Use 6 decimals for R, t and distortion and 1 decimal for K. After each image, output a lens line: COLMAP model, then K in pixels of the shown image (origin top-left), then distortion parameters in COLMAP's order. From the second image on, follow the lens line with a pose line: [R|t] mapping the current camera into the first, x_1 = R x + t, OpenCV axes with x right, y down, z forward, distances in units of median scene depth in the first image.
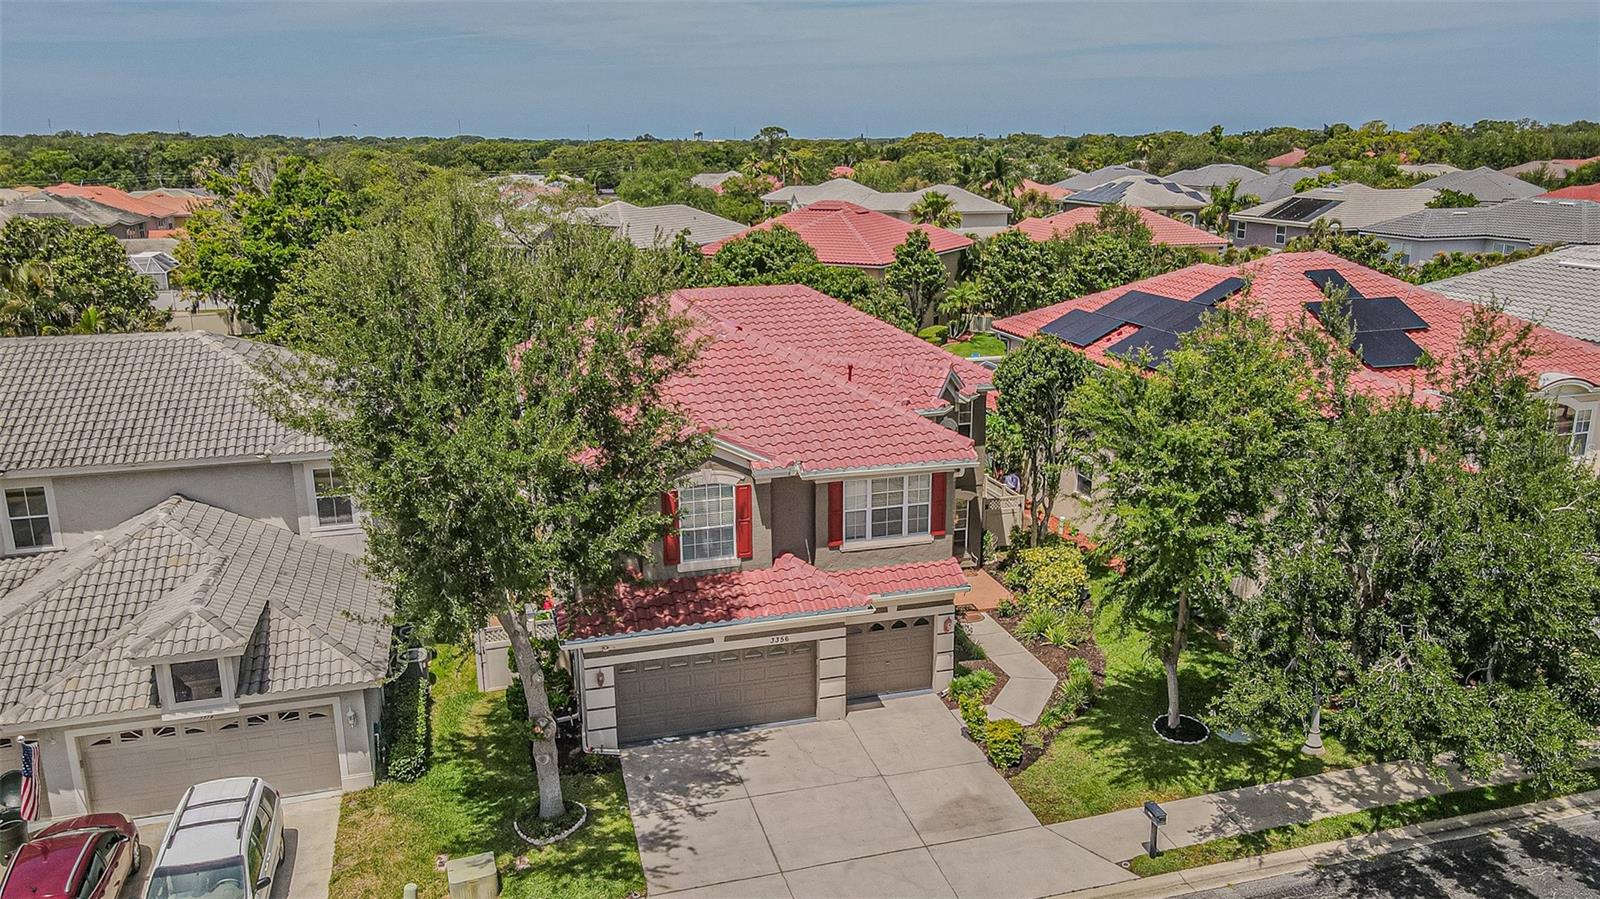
lens RADIAL K [[1193.7, 0, 800.0], [0, 1193.7, 449.5], [0, 0, 1]] dist [0.006064, 0.006703]
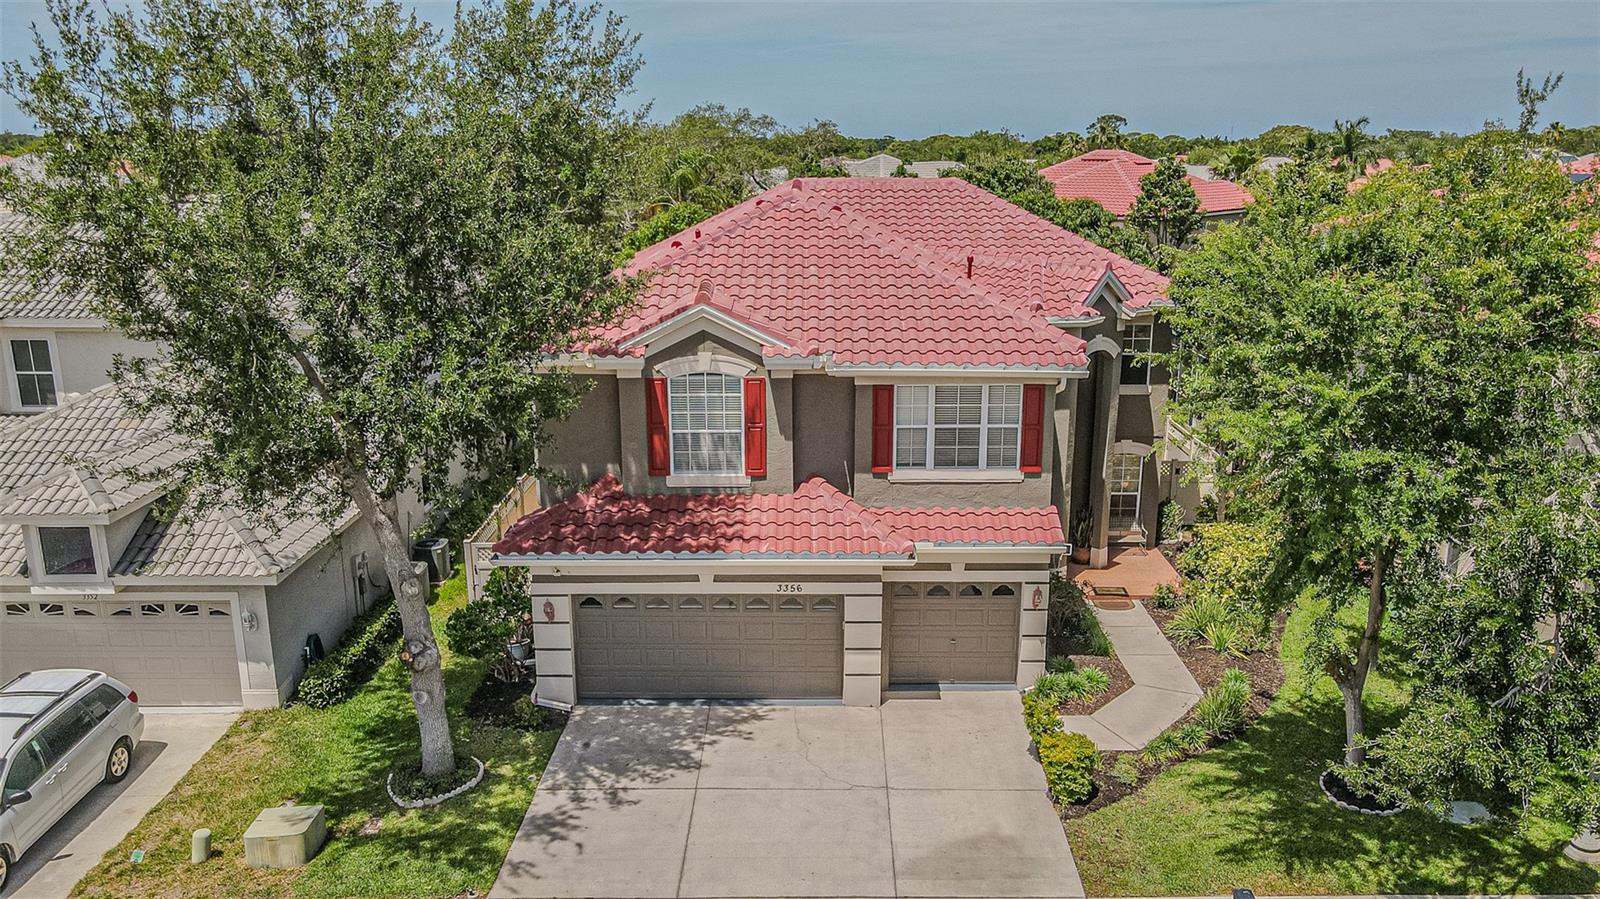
lens RADIAL K [[1188.6, 0, 800.0], [0, 1188.6, 449.5], [0, 0, 1]] dist [0.008692, 0.007690]
pose [[0.960348, 0.075037, -0.268518, 0.184250], [-0.075317, 0.997117, 0.009276, 0.065420], [0.268440, 0.011316, 0.963230, 0.284525]]
